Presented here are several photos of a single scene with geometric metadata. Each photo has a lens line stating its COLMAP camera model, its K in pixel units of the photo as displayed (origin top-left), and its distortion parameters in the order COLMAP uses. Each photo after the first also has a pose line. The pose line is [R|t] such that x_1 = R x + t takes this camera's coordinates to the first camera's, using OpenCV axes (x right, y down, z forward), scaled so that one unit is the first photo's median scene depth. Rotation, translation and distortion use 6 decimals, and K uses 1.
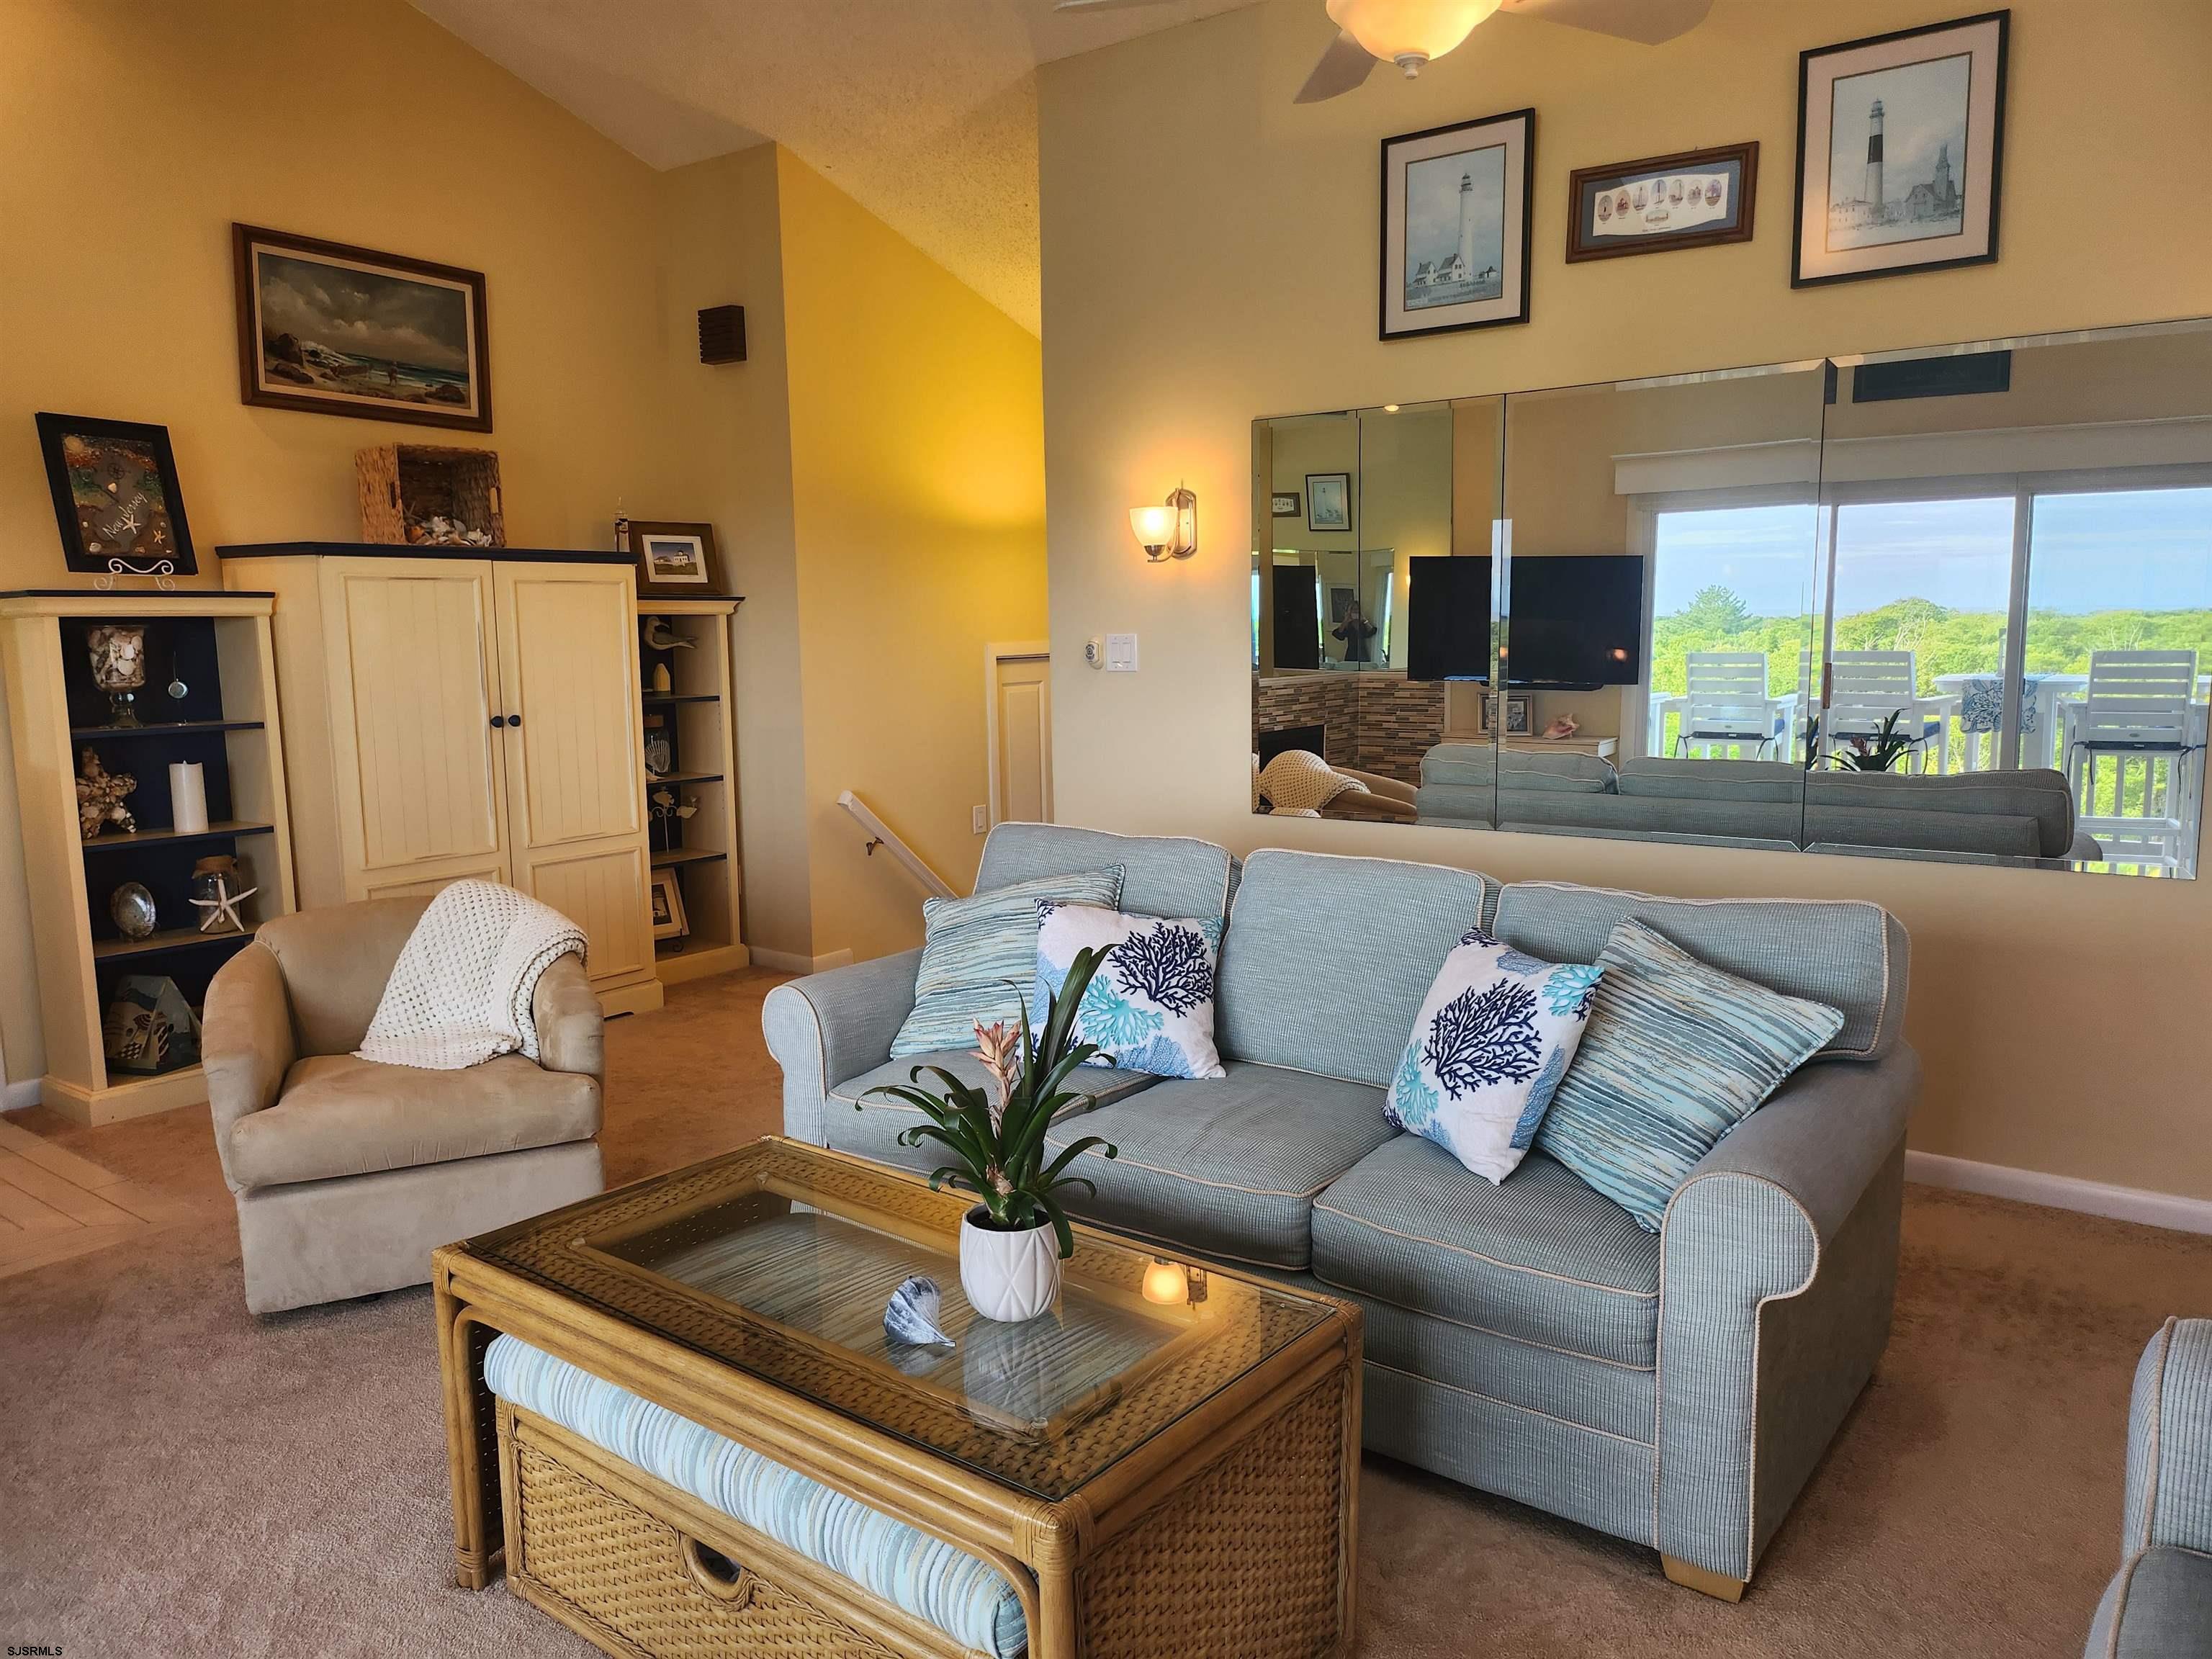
lens RADIAL K [[1553.2, 0, 1110.9], [0, 1553.2, 840.9], [0, 0, 1]] dist [0.073285, -0.079721]
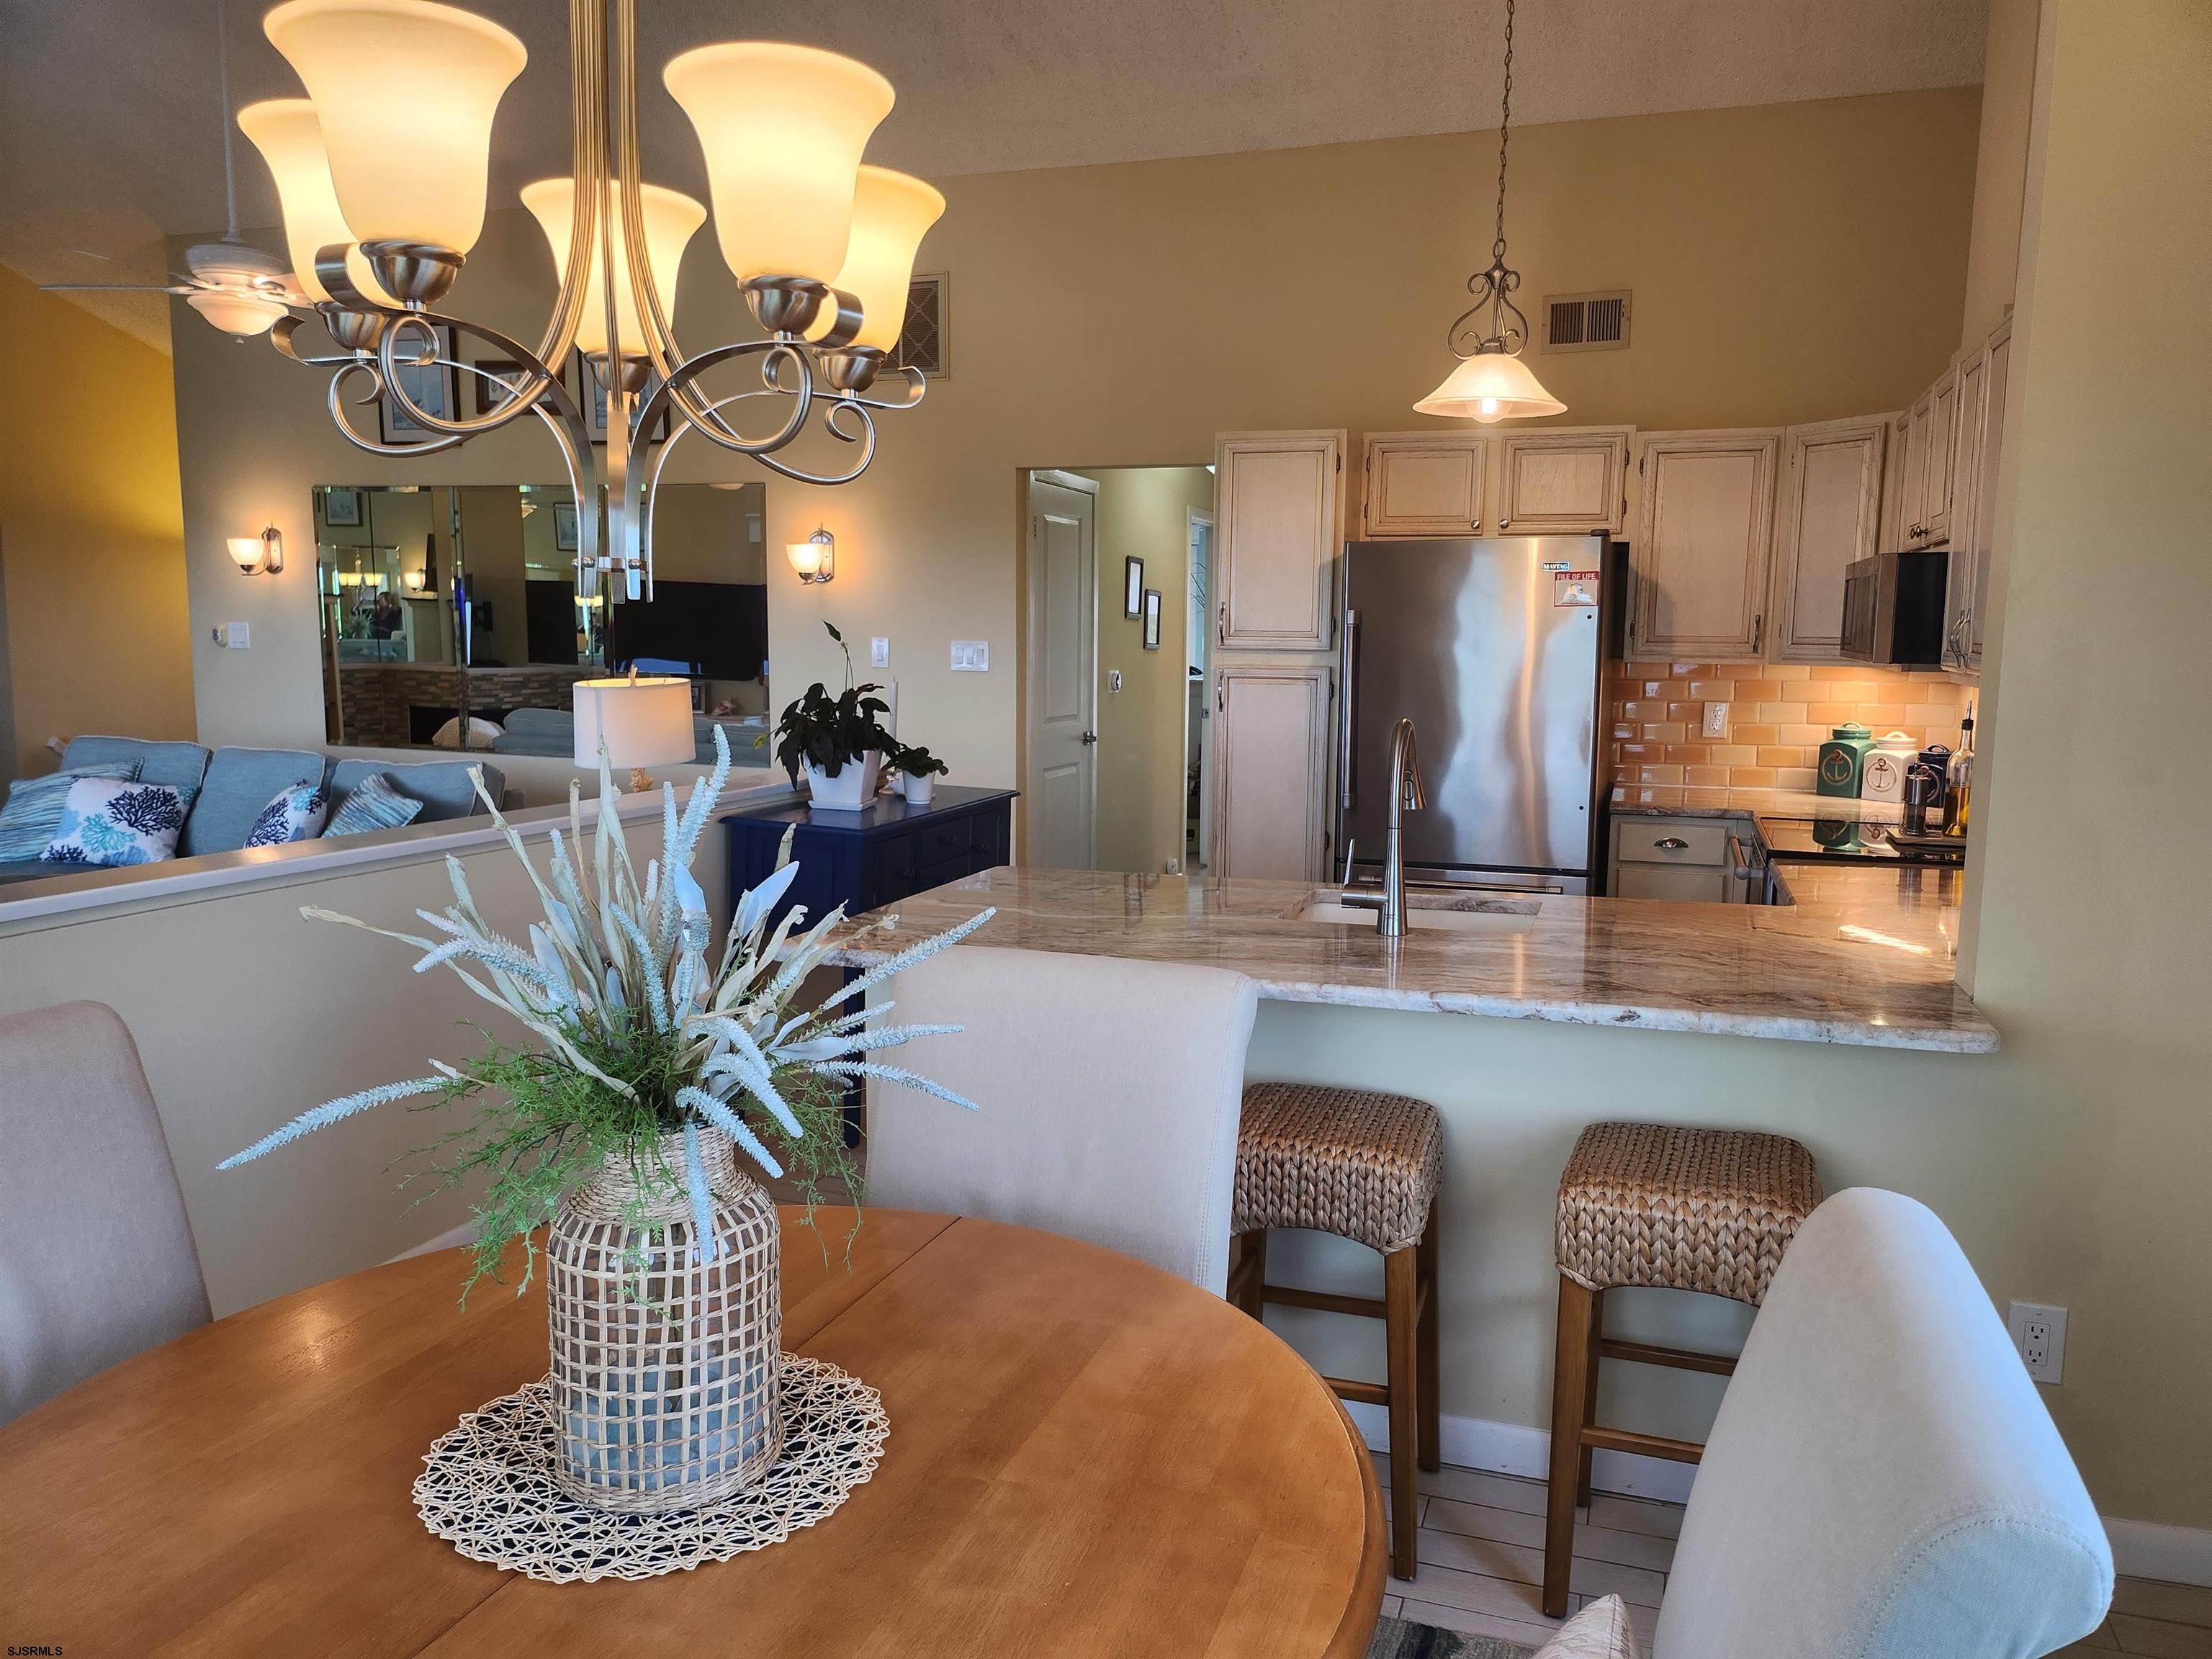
lens RADIAL K [[1534.2, 0, 1106.0], [0, 1534.2, 829.5], [0, 0, 1]] dist [0.059997, -0.074691]
pose [[0.951029, -0.007975, 0.308999, 0.401107], [0.011199, 0.999900, -0.008664, 0.099680], [-0.308899, 0.011700, 0.951023, -0.767672]]
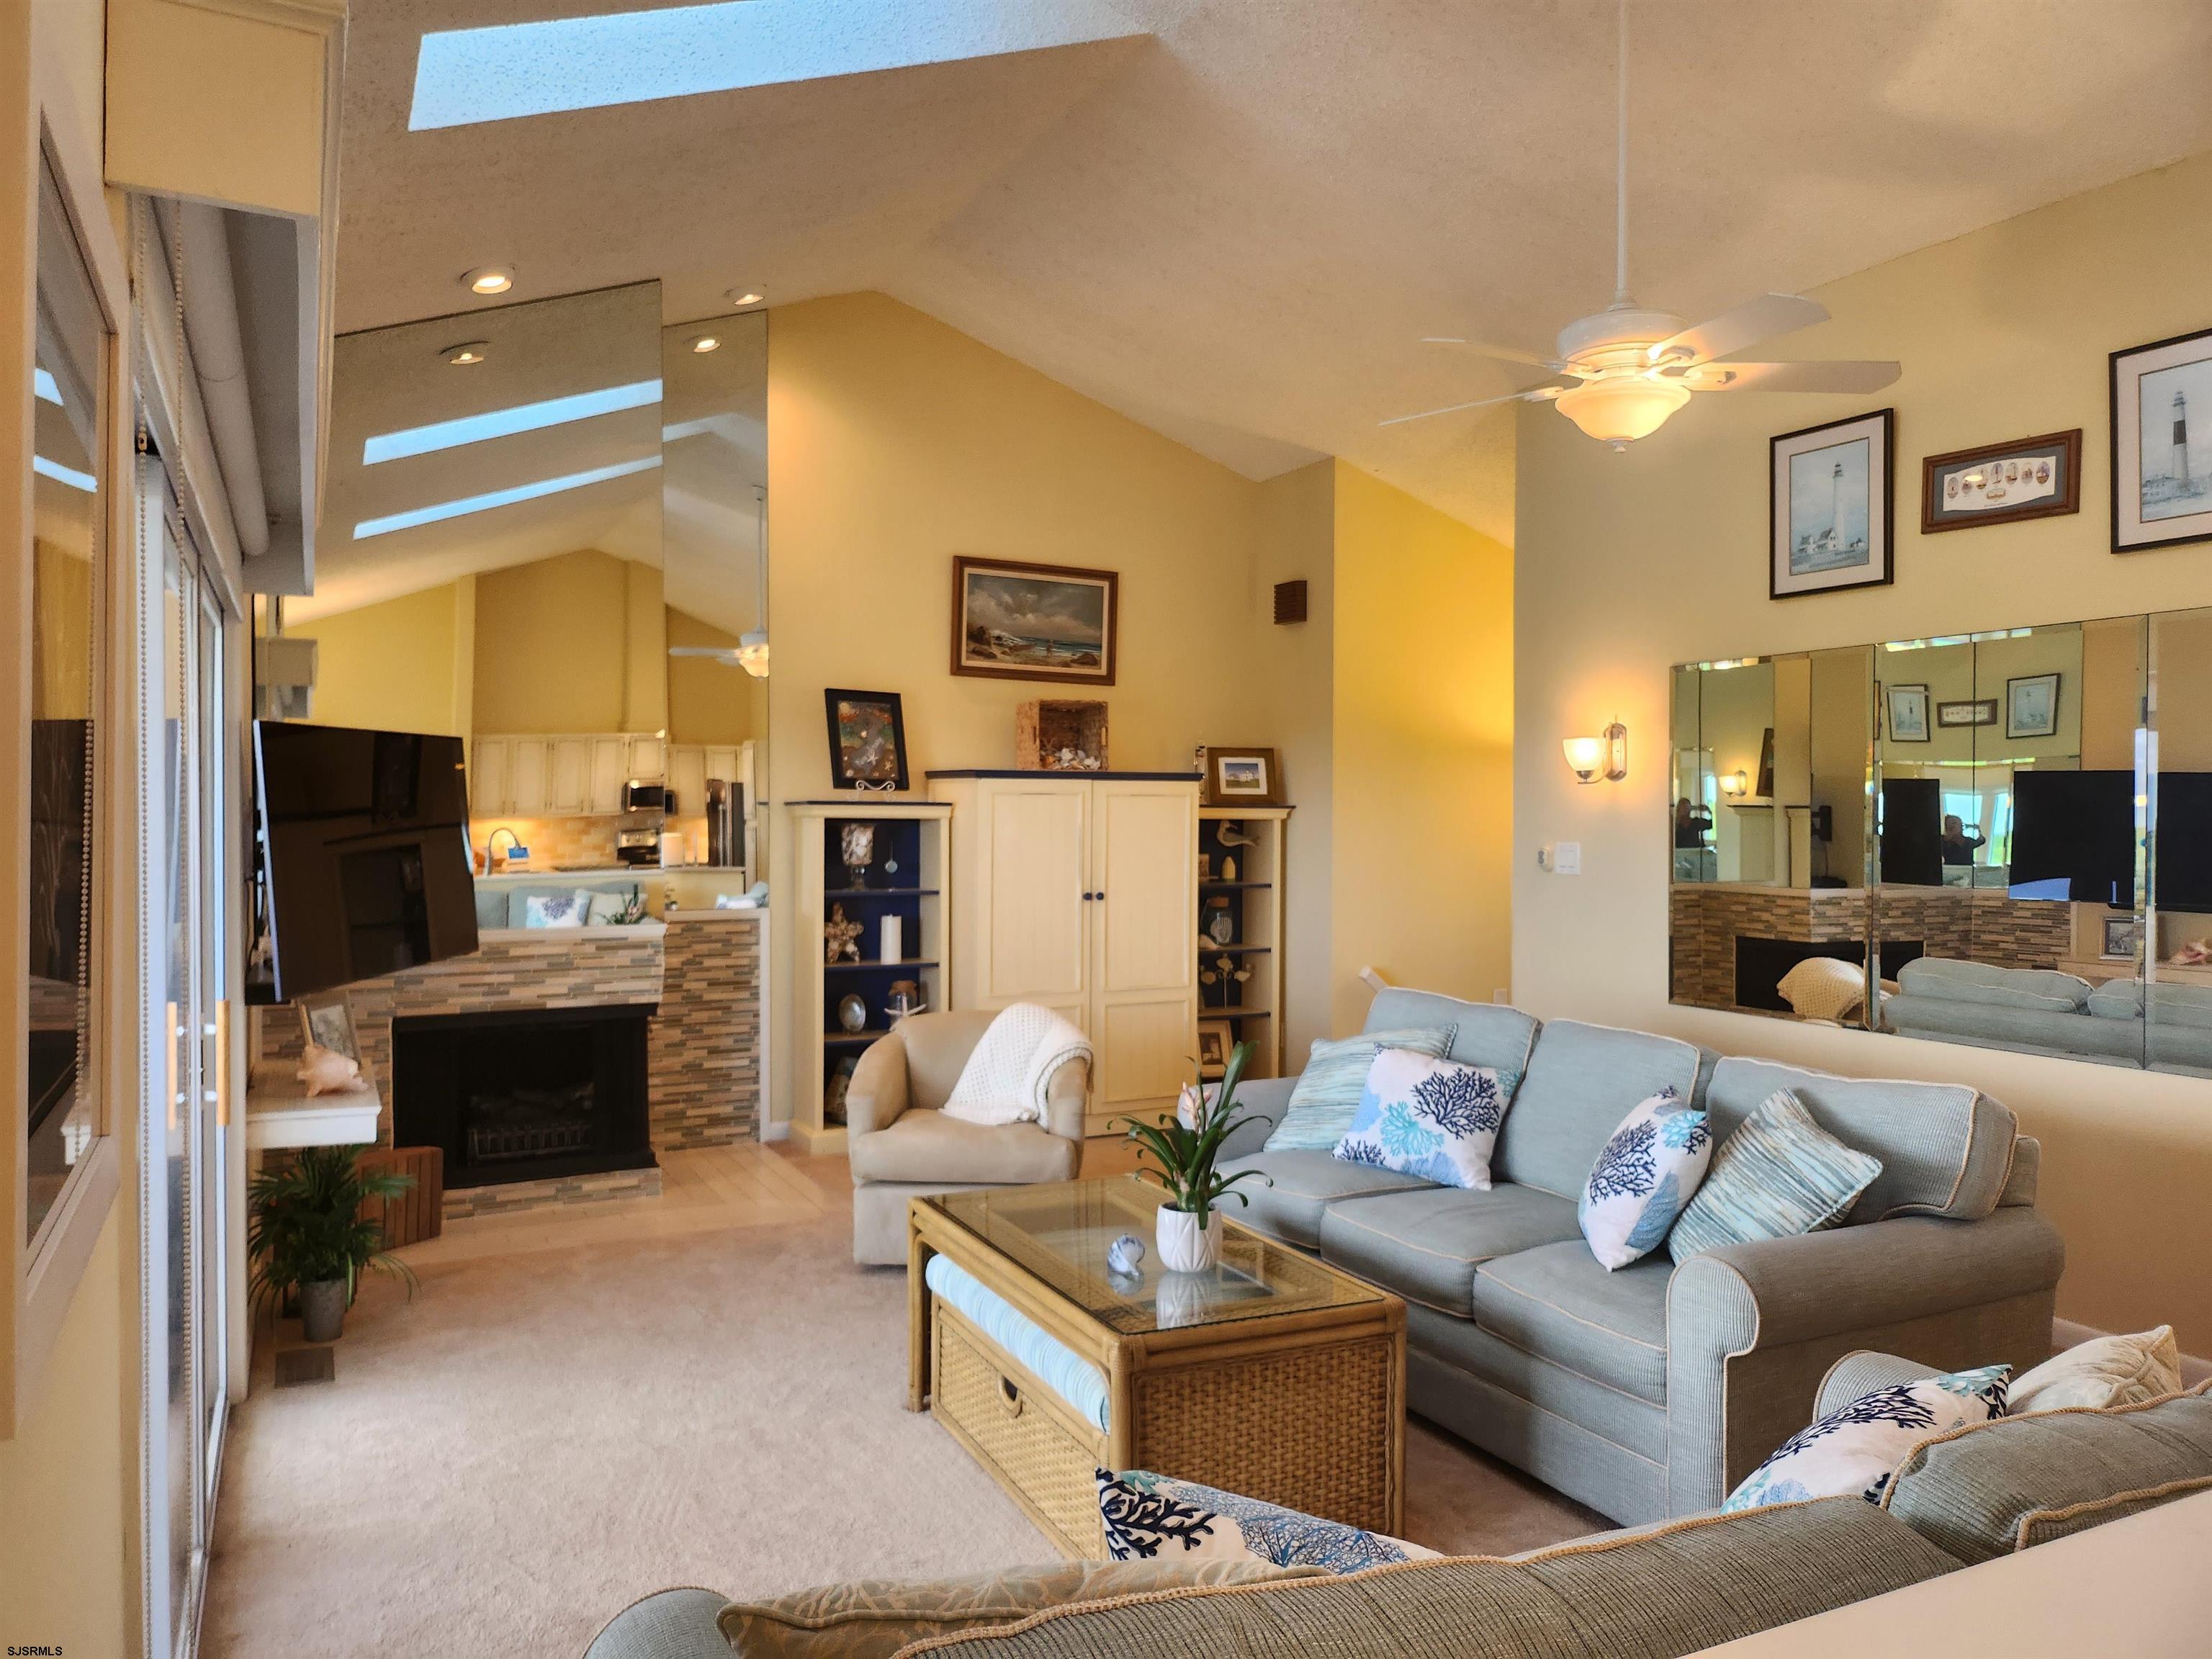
lens RADIAL K [[1551.3, 0, 1095.2], [0, 1551.3, 846.3], [0, 0, 1]] dist [0.063778, -0.077722]
pose [[0.893925, 0.026261, -0.447446, 0.260648], [-0.079552, 0.991729, -0.100726, 0.019154], [0.441100, 0.125636, 0.888620, -0.241195]]
